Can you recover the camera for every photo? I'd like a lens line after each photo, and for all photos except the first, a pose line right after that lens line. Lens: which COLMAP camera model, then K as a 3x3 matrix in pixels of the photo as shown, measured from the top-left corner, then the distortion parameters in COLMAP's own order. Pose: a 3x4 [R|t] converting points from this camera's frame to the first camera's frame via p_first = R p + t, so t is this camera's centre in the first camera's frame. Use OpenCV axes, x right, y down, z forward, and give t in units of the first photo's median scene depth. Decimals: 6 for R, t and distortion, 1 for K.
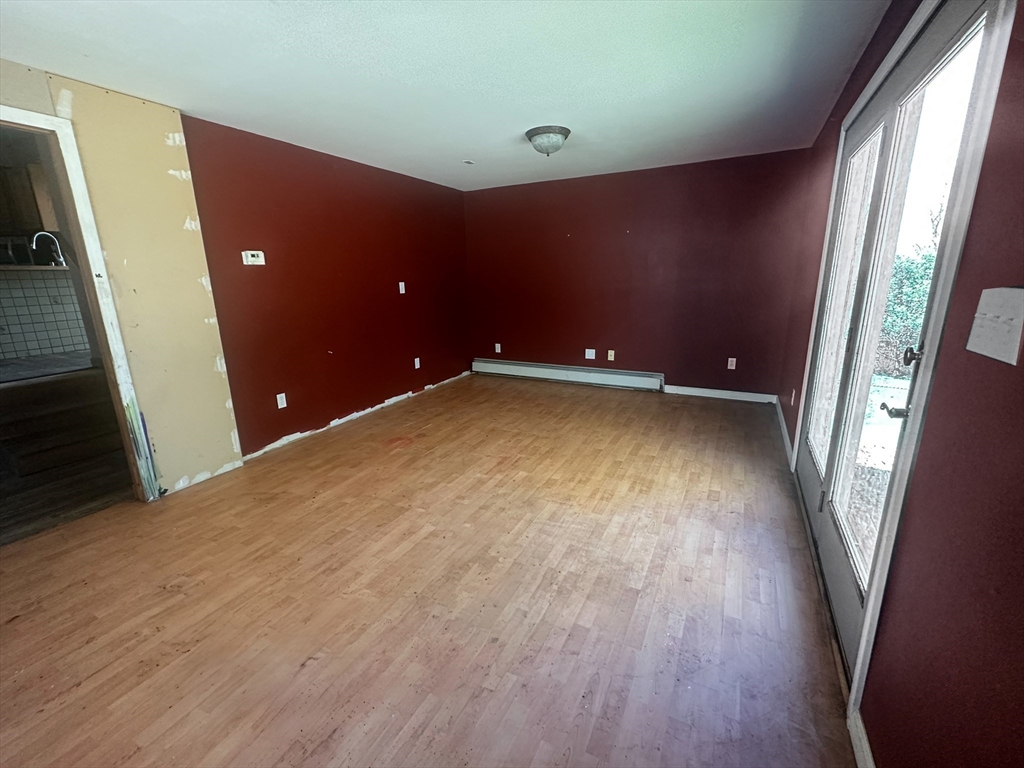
lens RADIAL K [[438.5, 0, 506.8], [0, 438.5, 382.9], [0, 0, 1]] dist [0.003672, 0.001985]
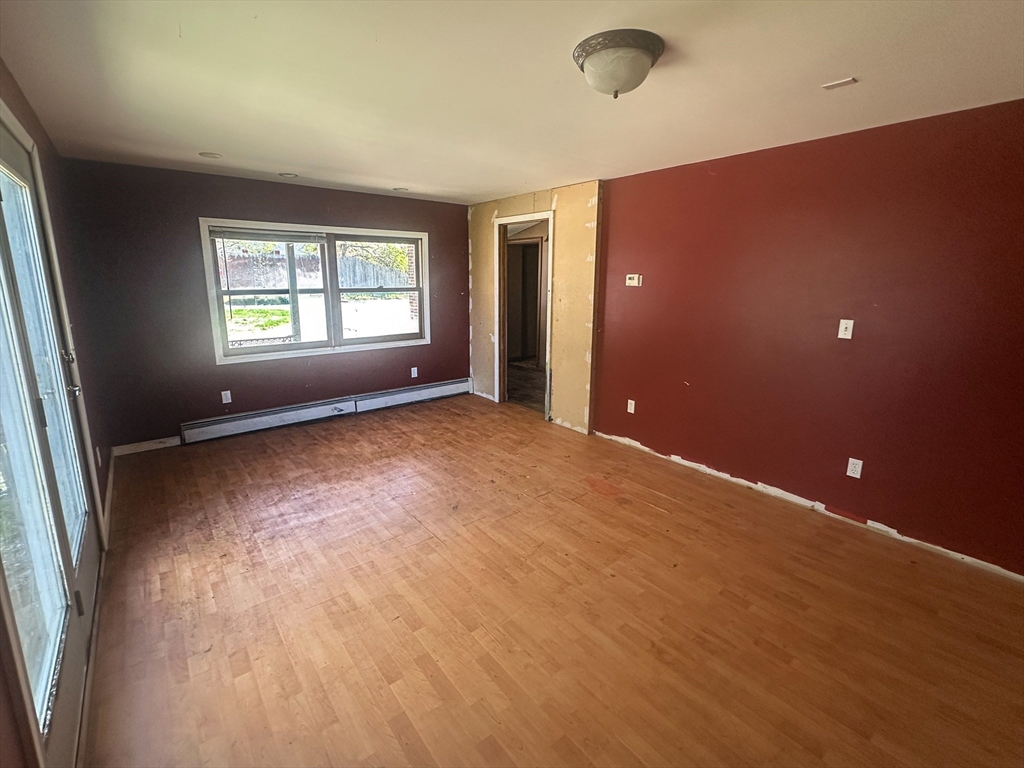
lens RADIAL K [[449.8, 0, 509.3], [0, 449.8, 372.9], [0, 0, 1]] dist [0.001628, 0.001085]
pose [[-0.389677, 0.211276, -0.896390, 0.724591], [-0.221218, 0.923359, 0.313800, -0.389325], [0.893988, 0.320578, -0.313073, 1.255018]]
